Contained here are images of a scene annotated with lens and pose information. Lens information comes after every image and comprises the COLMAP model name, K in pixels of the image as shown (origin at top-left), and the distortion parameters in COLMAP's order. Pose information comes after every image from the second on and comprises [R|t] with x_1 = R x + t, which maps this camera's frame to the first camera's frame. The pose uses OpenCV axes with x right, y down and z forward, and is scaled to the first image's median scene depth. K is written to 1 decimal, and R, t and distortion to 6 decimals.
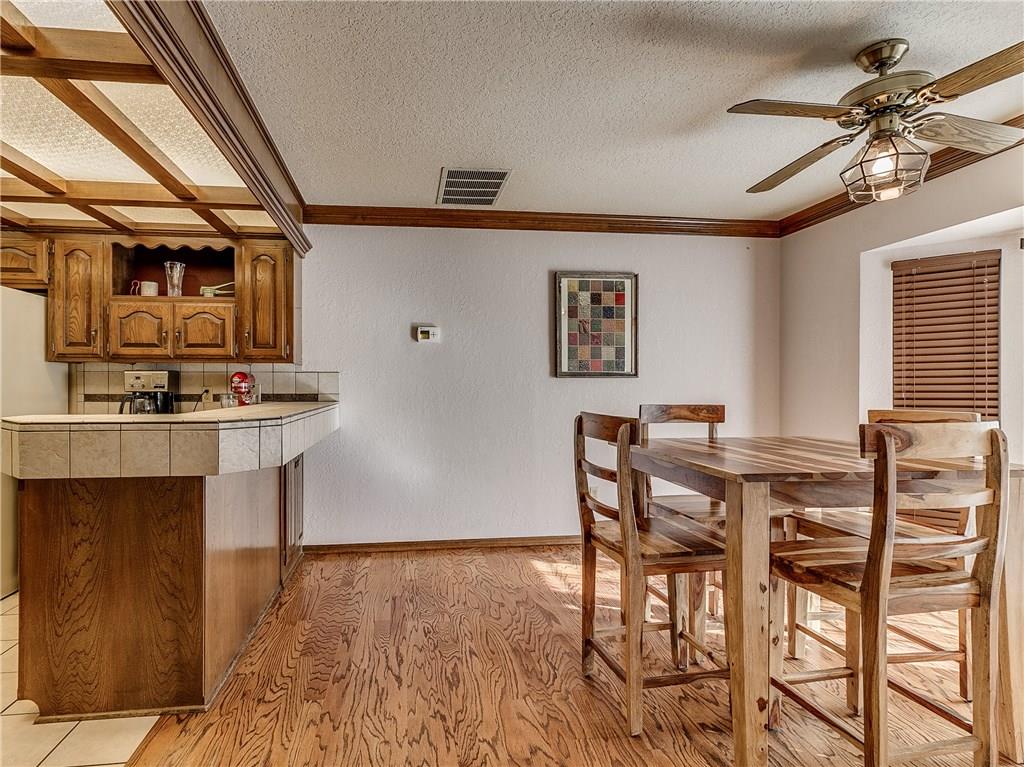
lens RADIAL K [[554.1, 0, 510.5], [0, 554.1, 378.5], [0, 0, 1]] dist [0.001532, -0.000064]
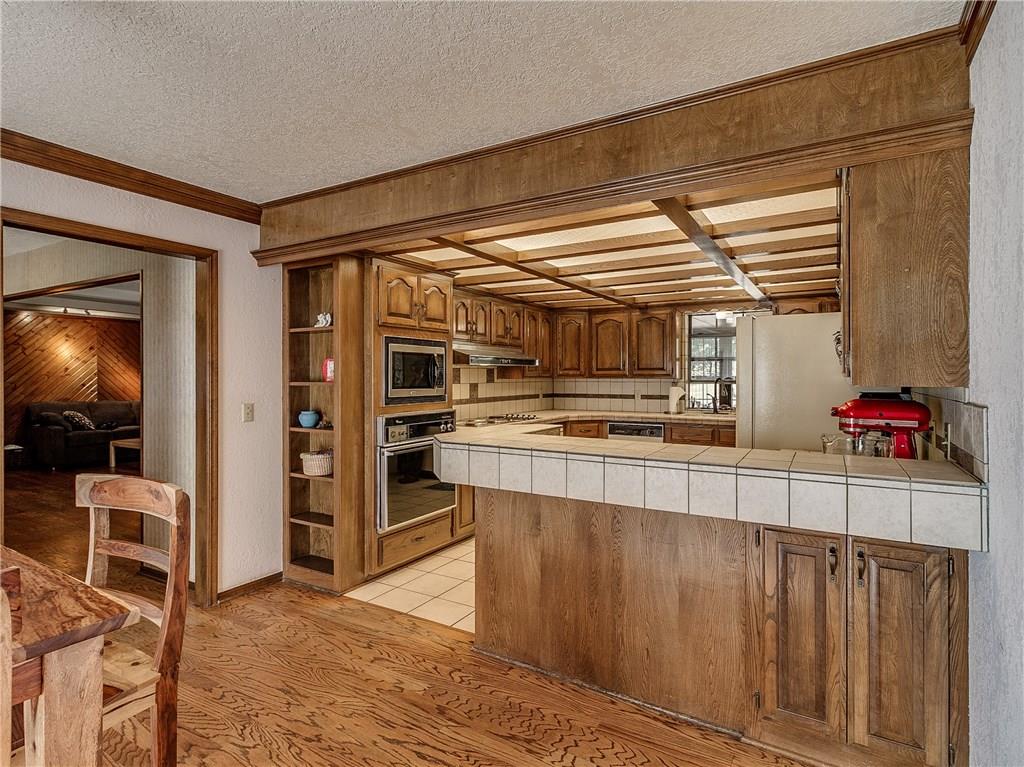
lens RADIAL K [[554.1, 0, 510.5], [0, 554.1, 378.5], [0, 0, 1]] dist [0.001532, -0.000064]
pose [[-0.676967, 0.012329, -0.735910, 0.214619], [0.009156, 0.999923, 0.008329, -0.045852], [0.735957, -0.001100, -0.677028, 1.105601]]
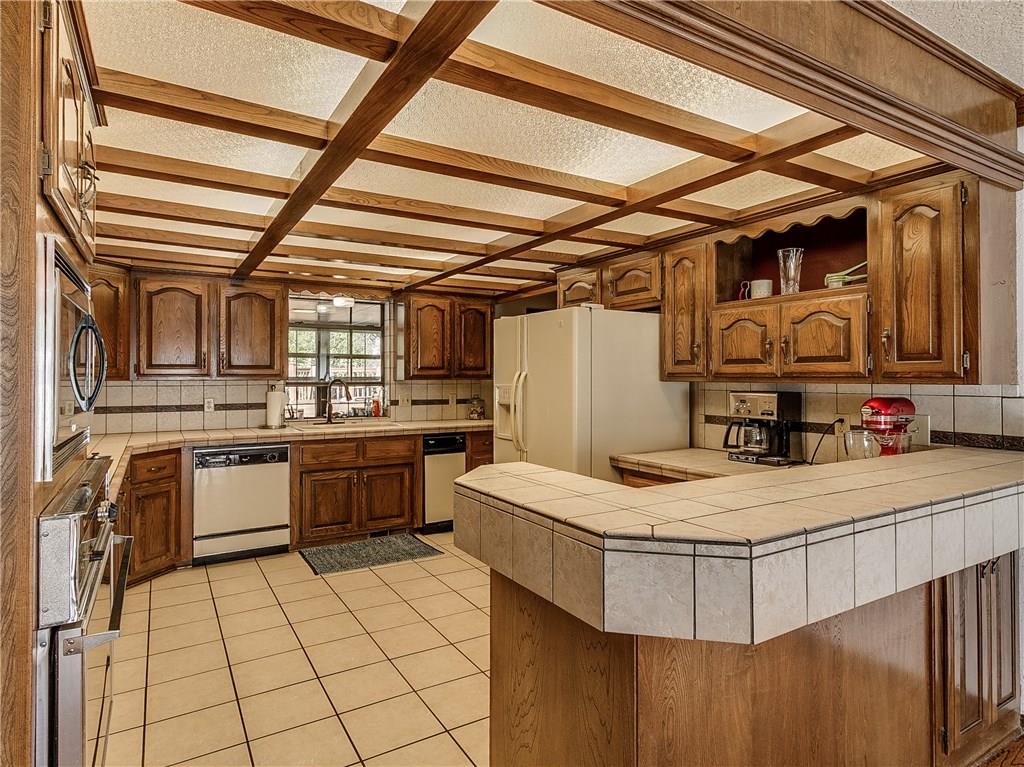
lens RADIAL K [[563.7, 0, 472.8], [0, 563.7, 370.7], [0, 0, 1]] dist [-0.001787, -0.001170]
pose [[0.318549, -0.002095, -0.947904, -0.016115], [0.002408, 0.999996, -0.001401, -0.045569], [0.947903, -0.001836, 0.318553, 0.360616]]
